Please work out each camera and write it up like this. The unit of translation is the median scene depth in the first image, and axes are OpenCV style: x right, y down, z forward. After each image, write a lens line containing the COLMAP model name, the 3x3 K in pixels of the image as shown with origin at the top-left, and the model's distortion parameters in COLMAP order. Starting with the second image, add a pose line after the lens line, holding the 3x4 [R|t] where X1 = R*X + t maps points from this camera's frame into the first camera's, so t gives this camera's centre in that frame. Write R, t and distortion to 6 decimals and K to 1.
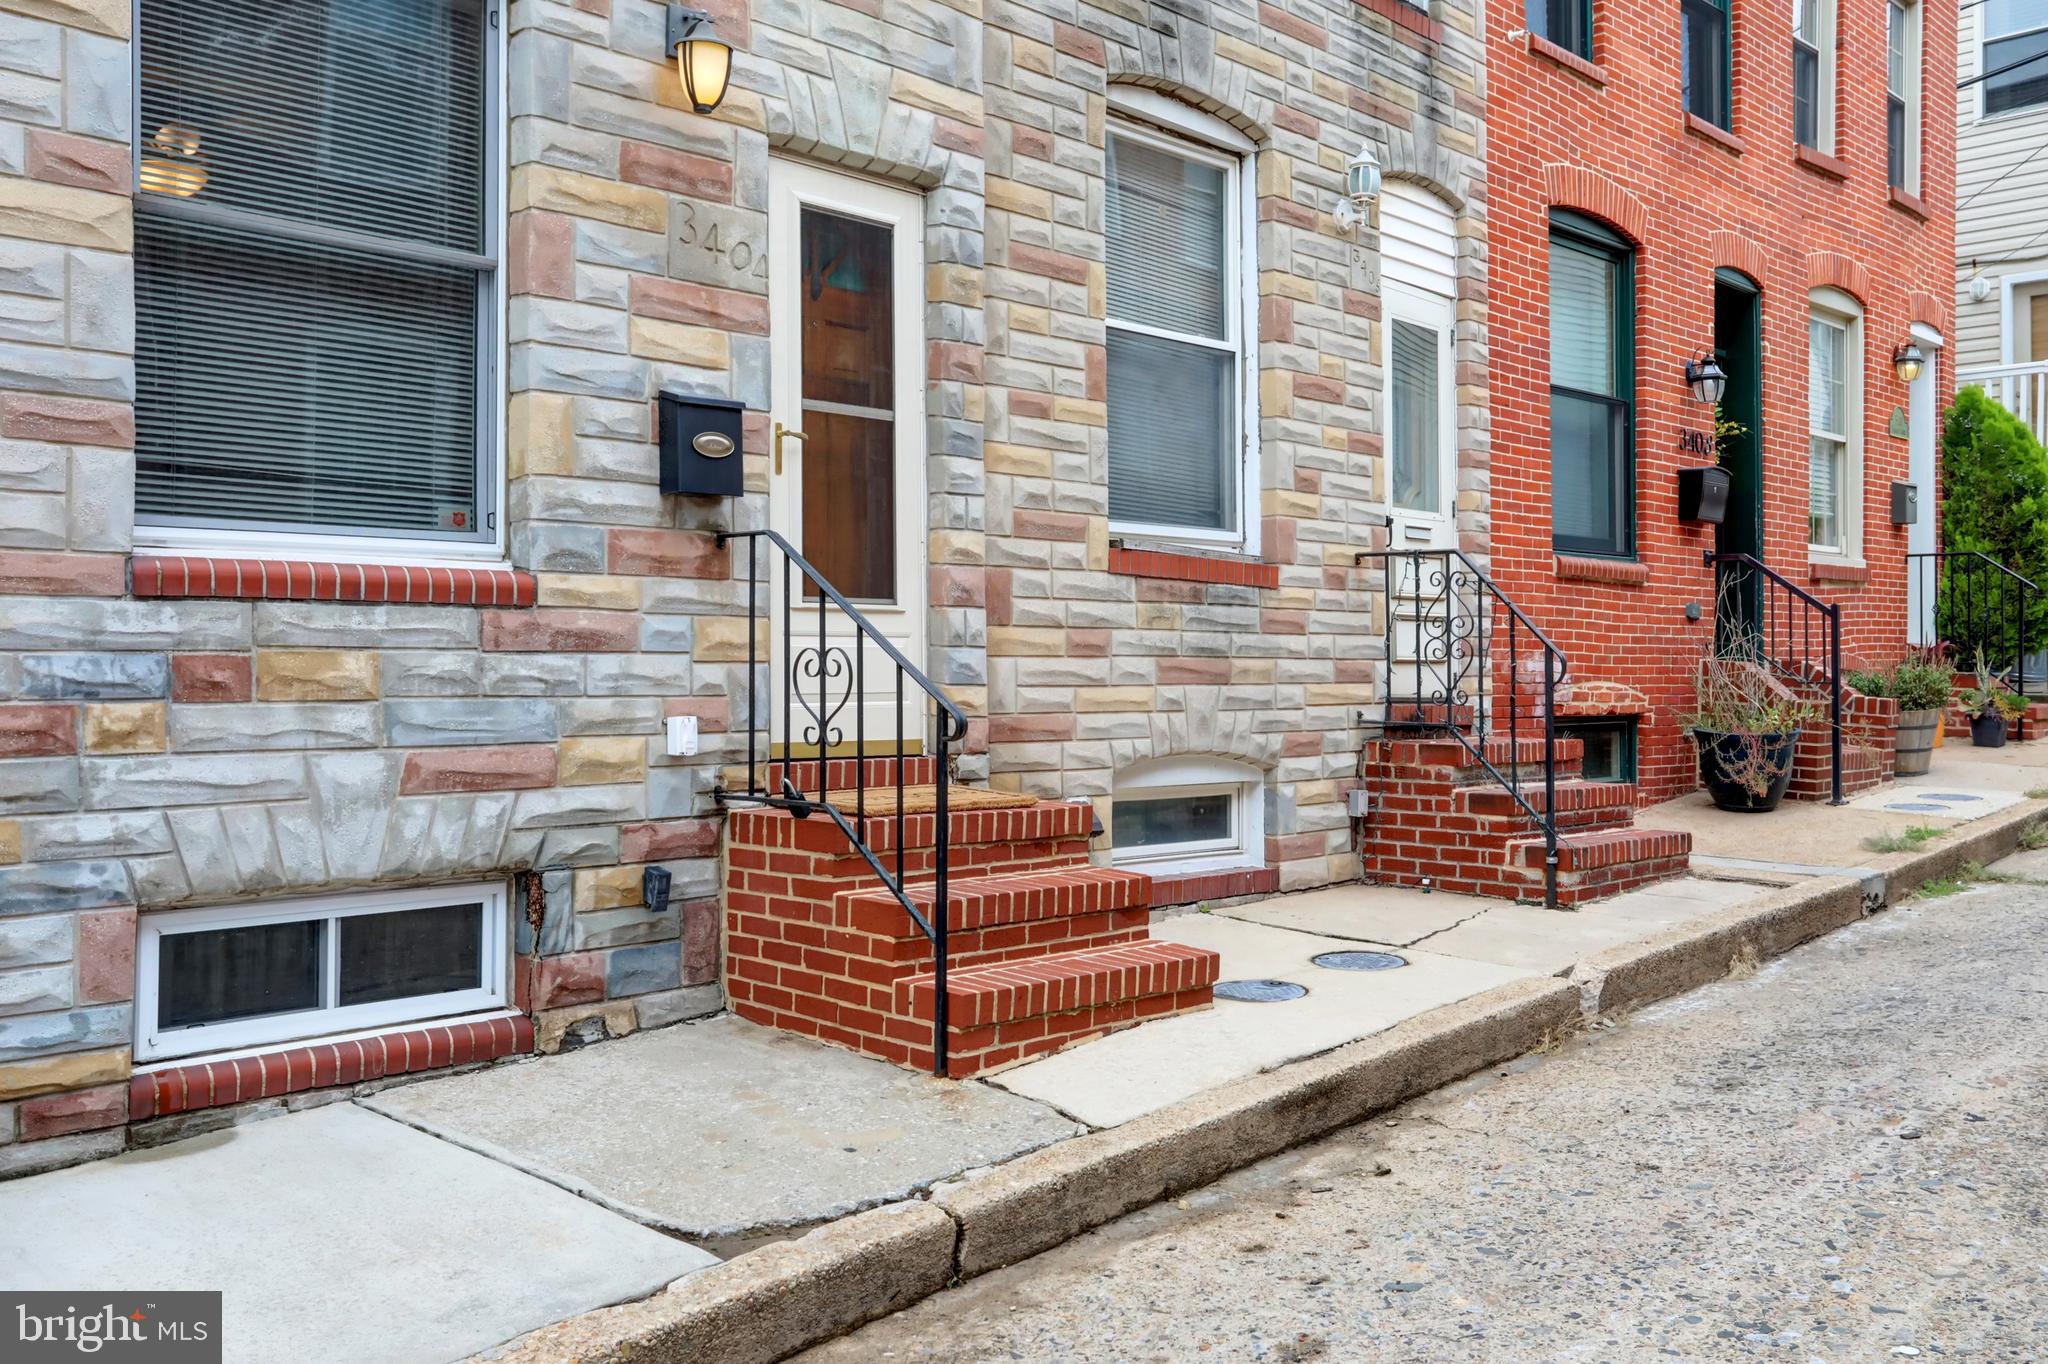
lens RADIAL K [[1846.2, 0, 1069.5], [0, 1846.2, 631.1], [0, 0, 1]] dist [-0.012435, 0.091477]
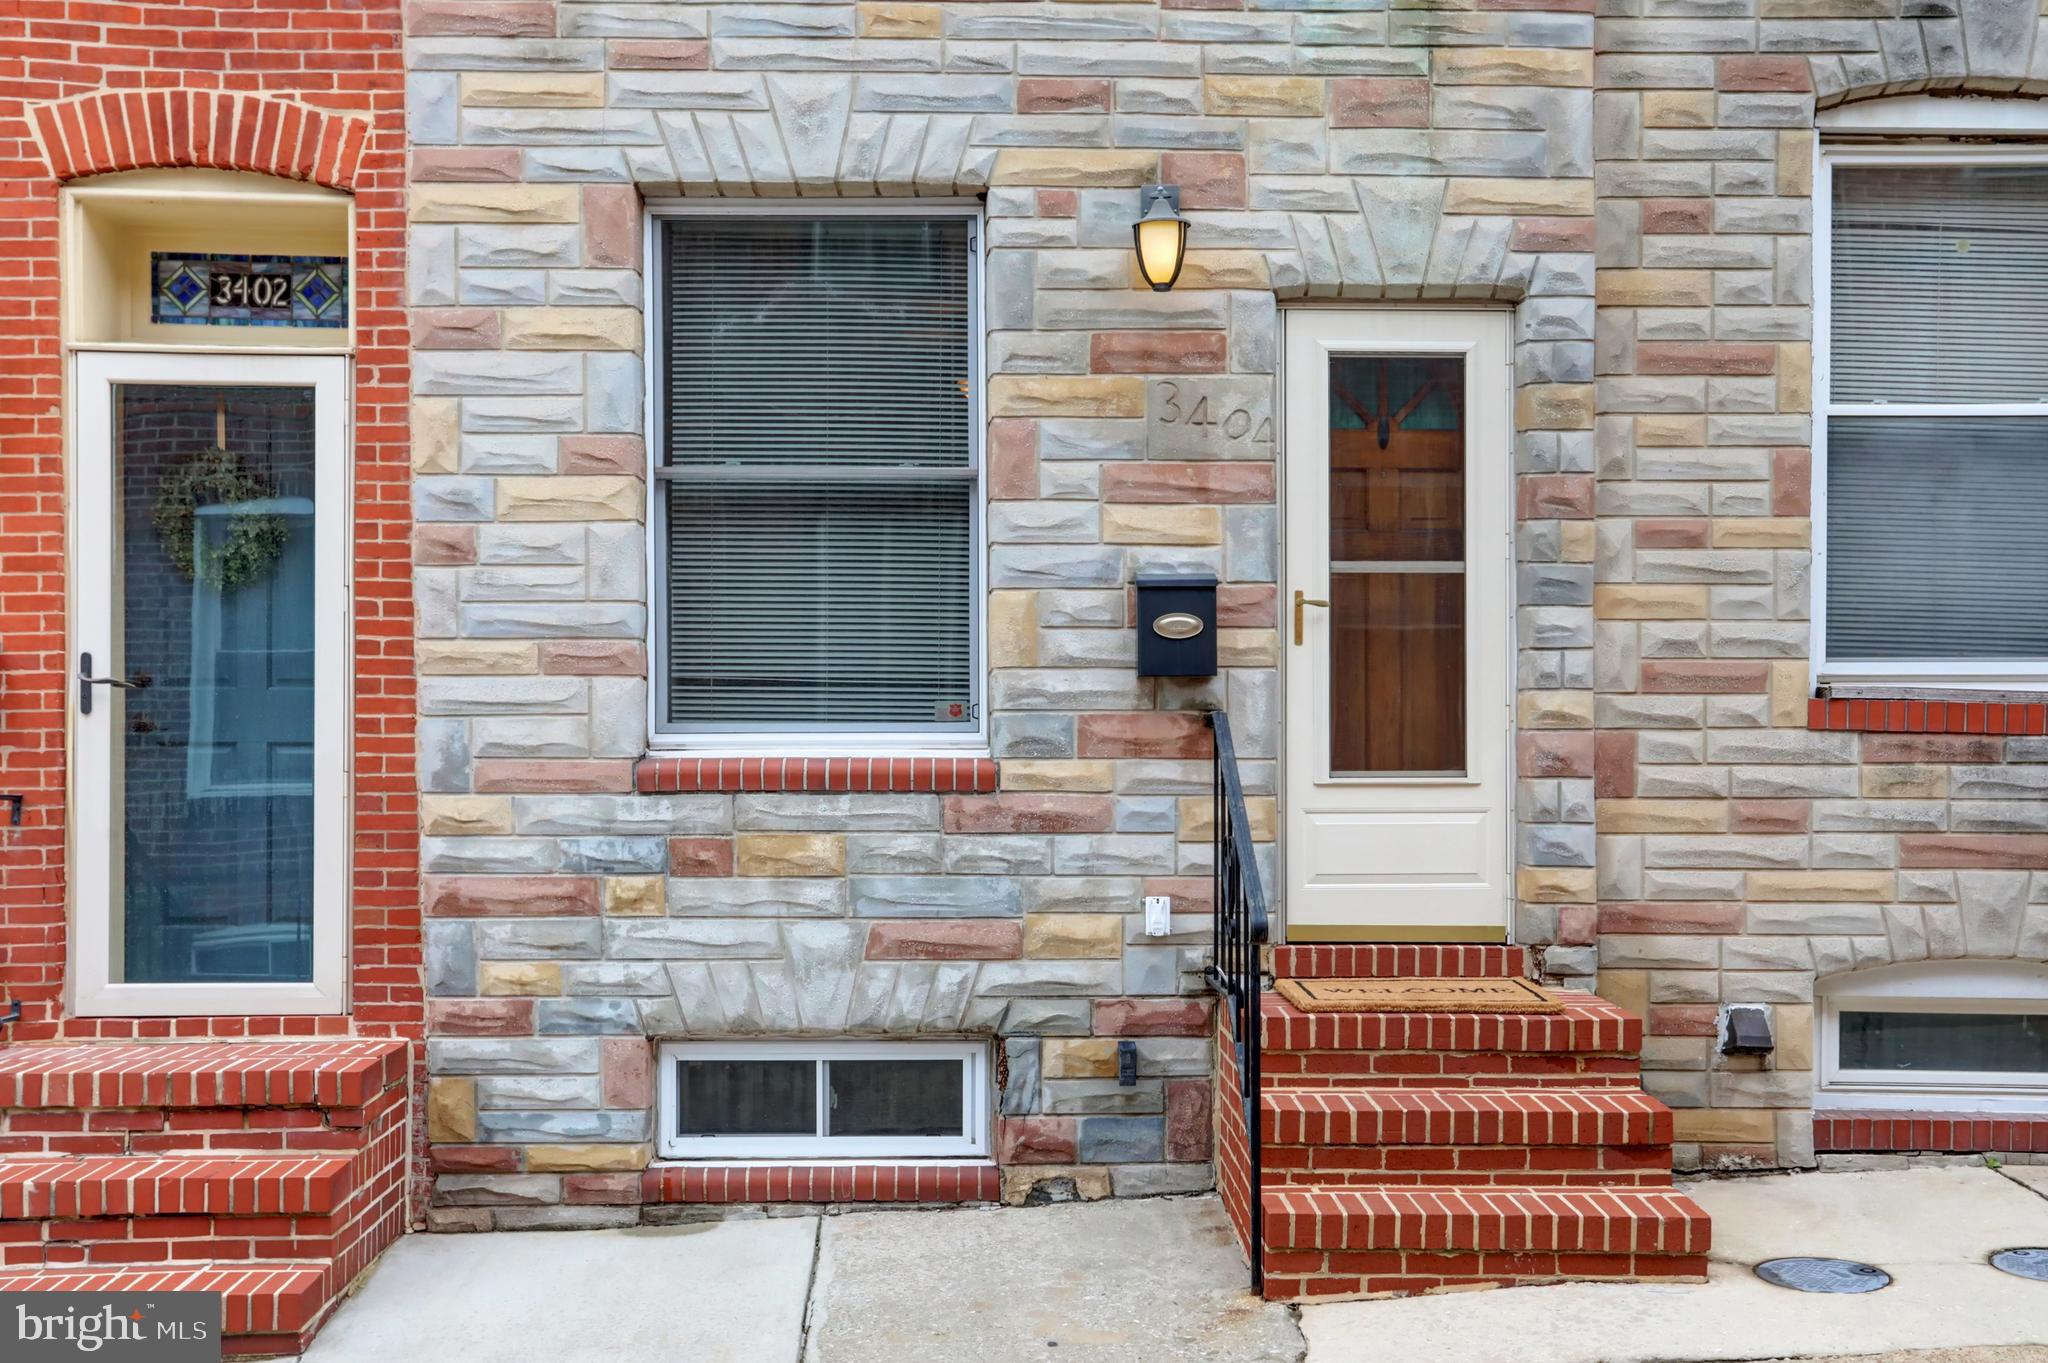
lens RADIAL K [[2050.3, 0, 1075.4], [0, 2050.3, 802.9], [0, 0, 1]] dist [0.026720, 0.000000]
pose [[0.702831, 0.019520, -0.711089, 0.570695], [0.013097, 0.999099, 0.040370, -0.052277], [0.711236, -0.037686, 0.701942, 0.184888]]
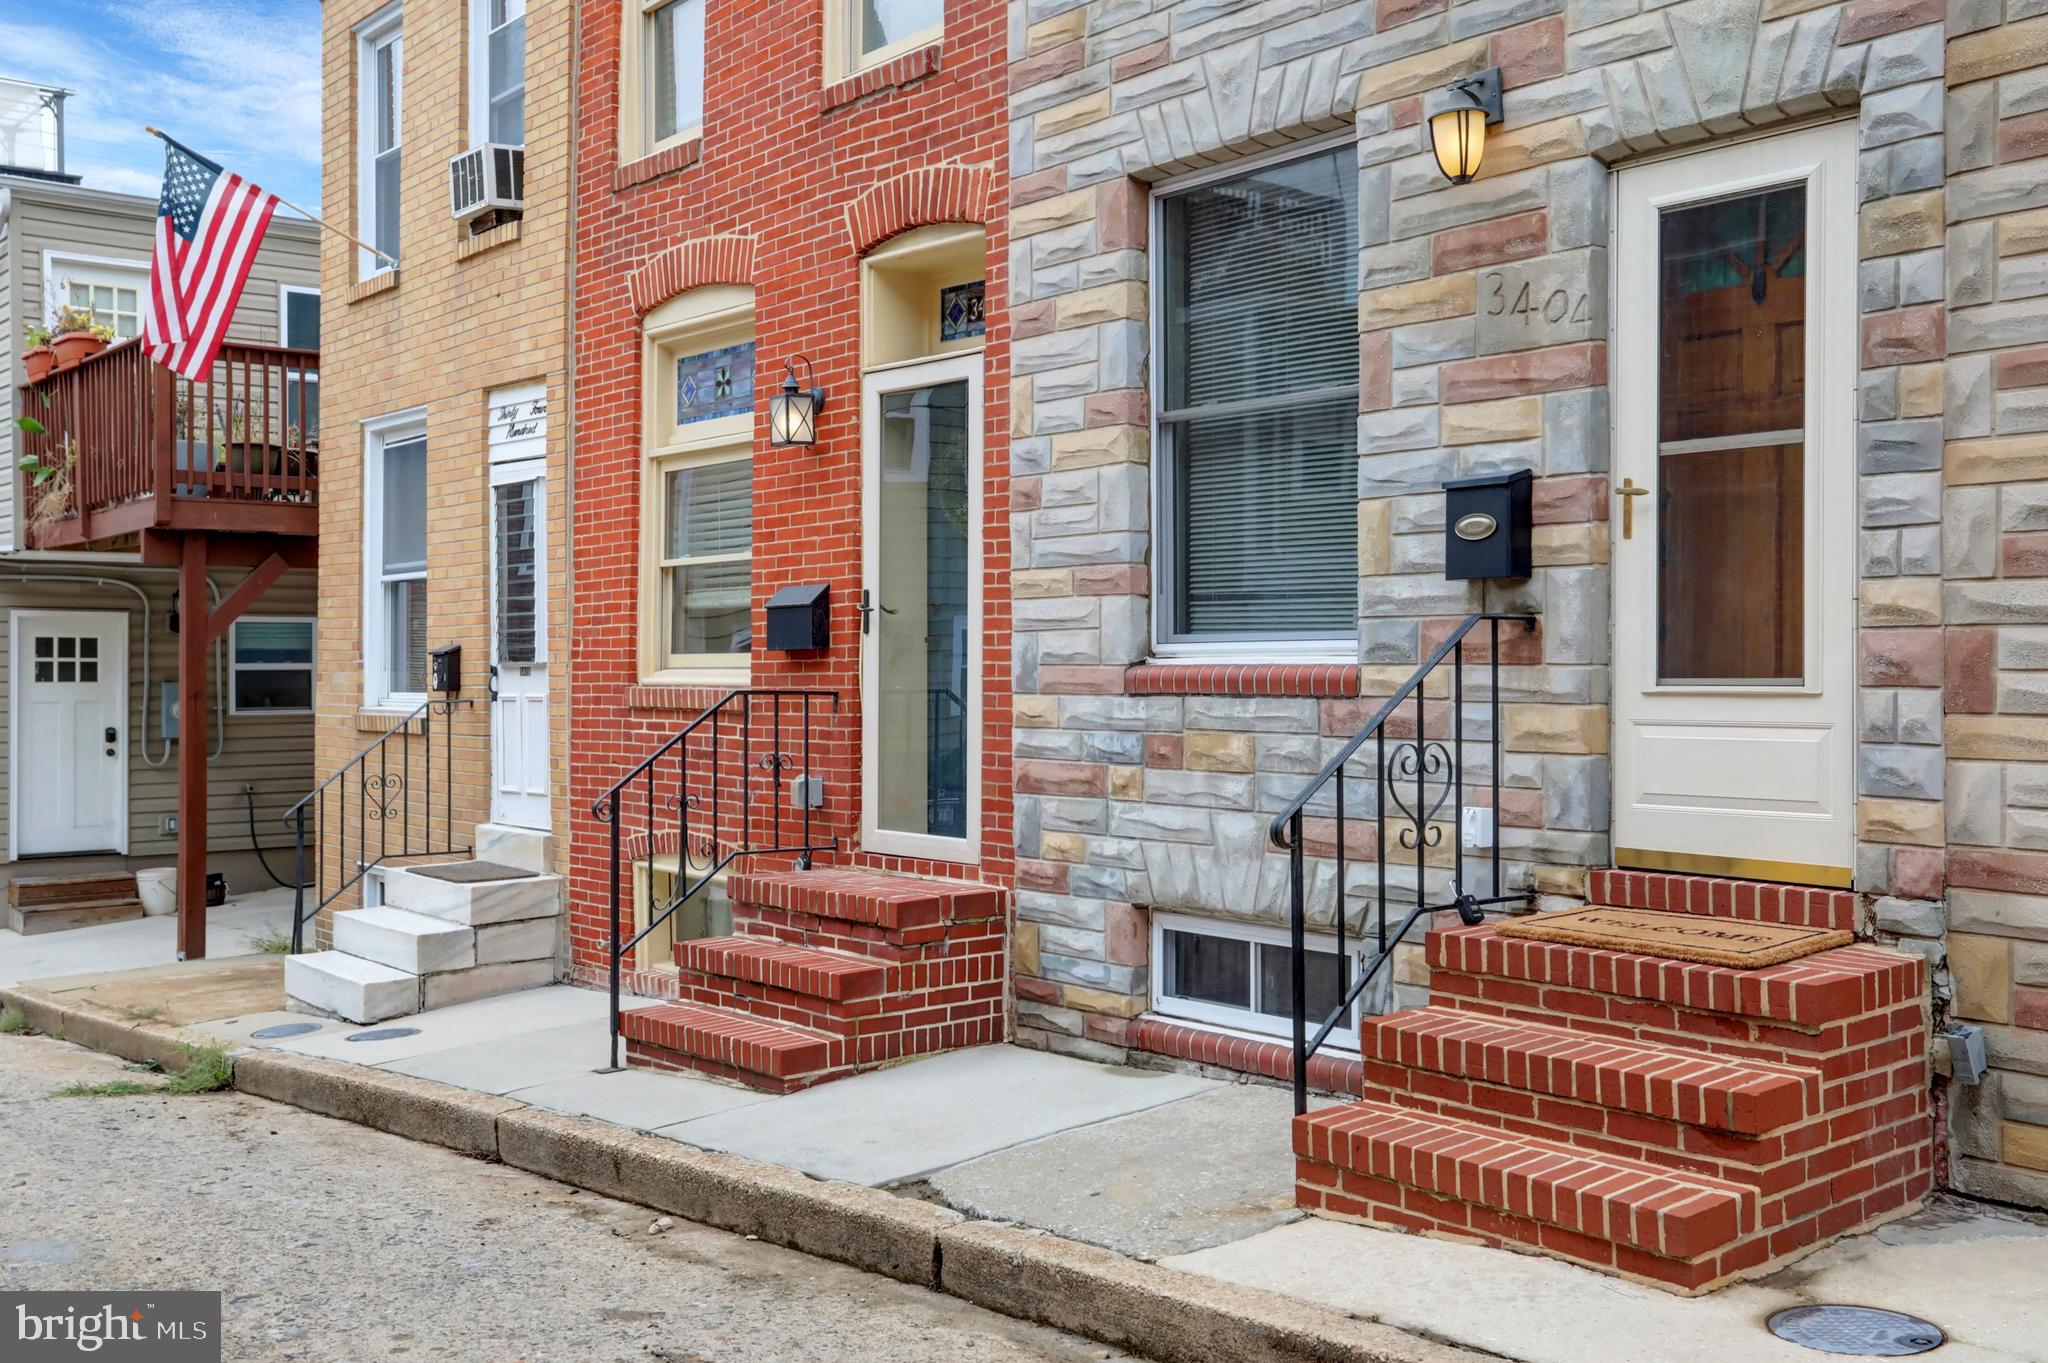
lens RADIAL K [[2119.7, 0, 1021.5], [0, 2119.7, 689.5], [0, 0, 1]] dist [0.061445, 0.000000]
pose [[-0.157999, 0.012397, -0.987361, 0.961231], [0.021480, 0.999728, 0.009115, -0.032254], [0.987206, -0.019768, -0.158222, 0.963556]]
